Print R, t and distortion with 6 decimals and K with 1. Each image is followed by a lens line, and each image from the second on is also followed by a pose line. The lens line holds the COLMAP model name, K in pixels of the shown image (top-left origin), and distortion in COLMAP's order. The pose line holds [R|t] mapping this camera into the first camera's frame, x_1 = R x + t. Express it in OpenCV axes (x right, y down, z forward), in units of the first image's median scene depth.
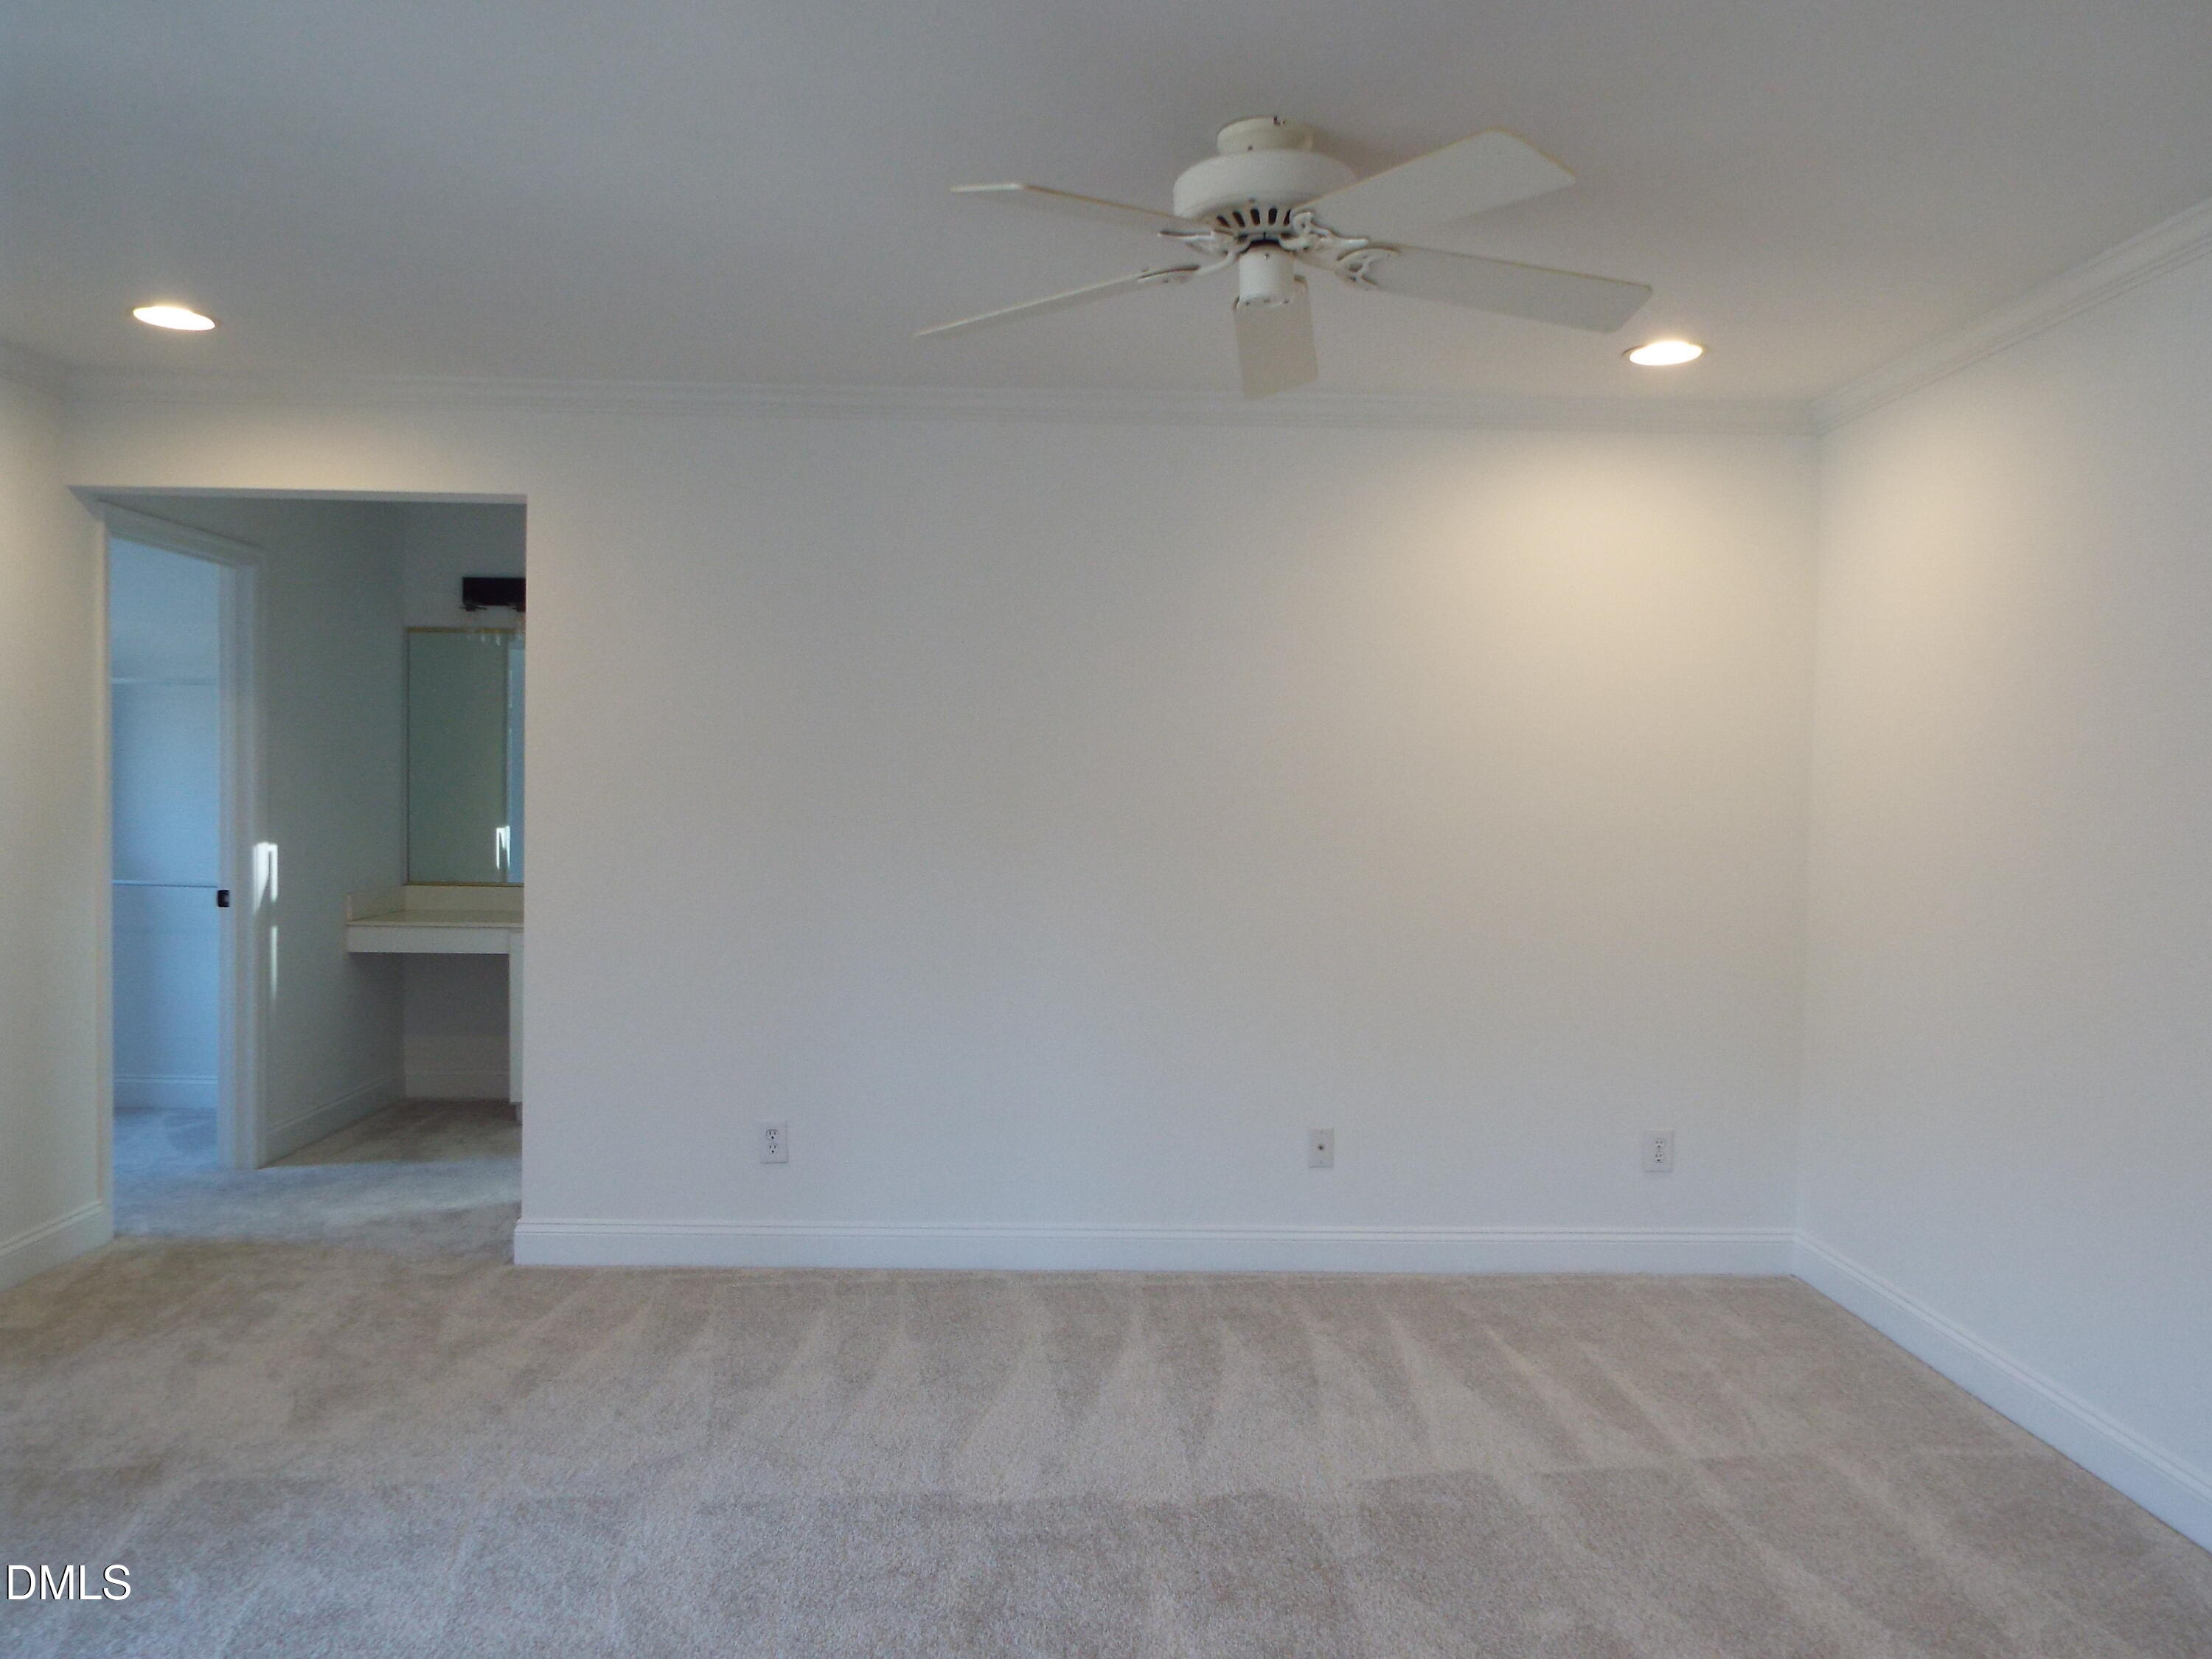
lens RADIAL K [[1612.5, 0, 1103.9], [0, 1612.5, 826.0], [0, 0, 1]] dist [0.001181, -0.004813]
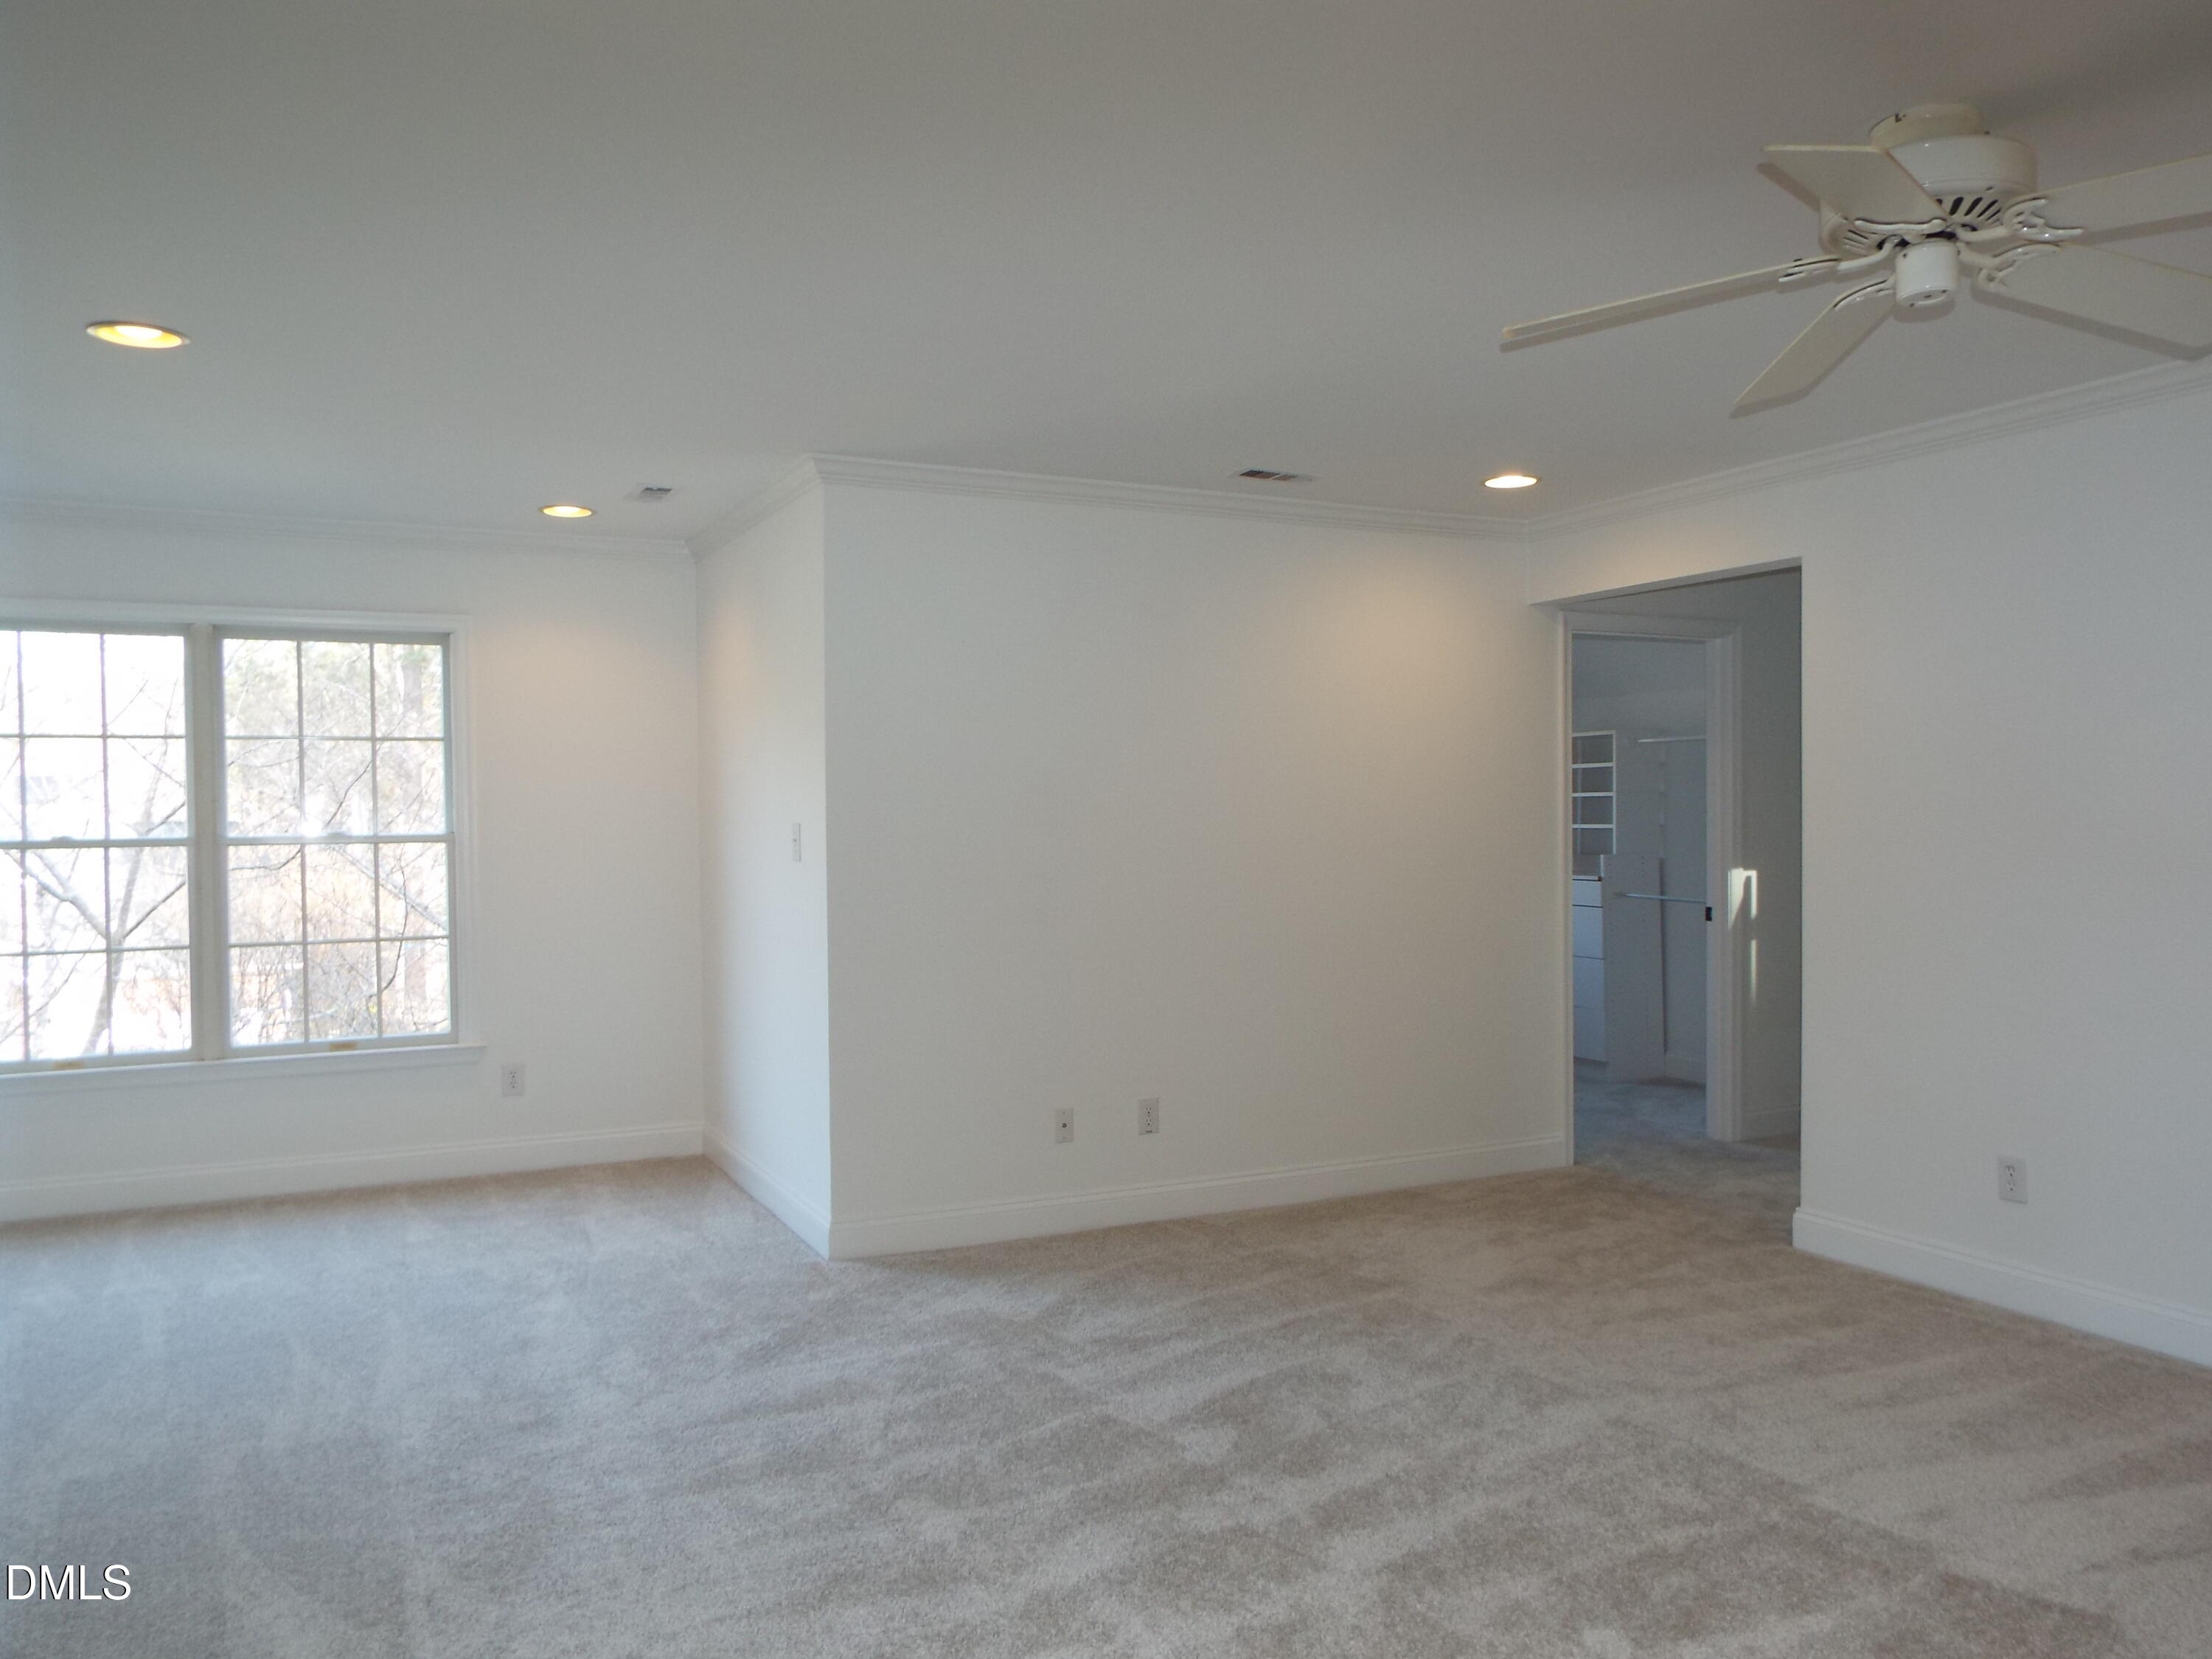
lens RADIAL K [[1612.5, 0, 1103.0], [0, 1612.5, 838.2], [0, 0, 1]] dist [0.001181, -0.004813]
pose [[0.416620, -0.007745, -0.909048, 0.546812], [-0.003784, 0.999940, -0.010254, 0.003069], [0.909073, 0.007712, 0.416566, 0.119591]]
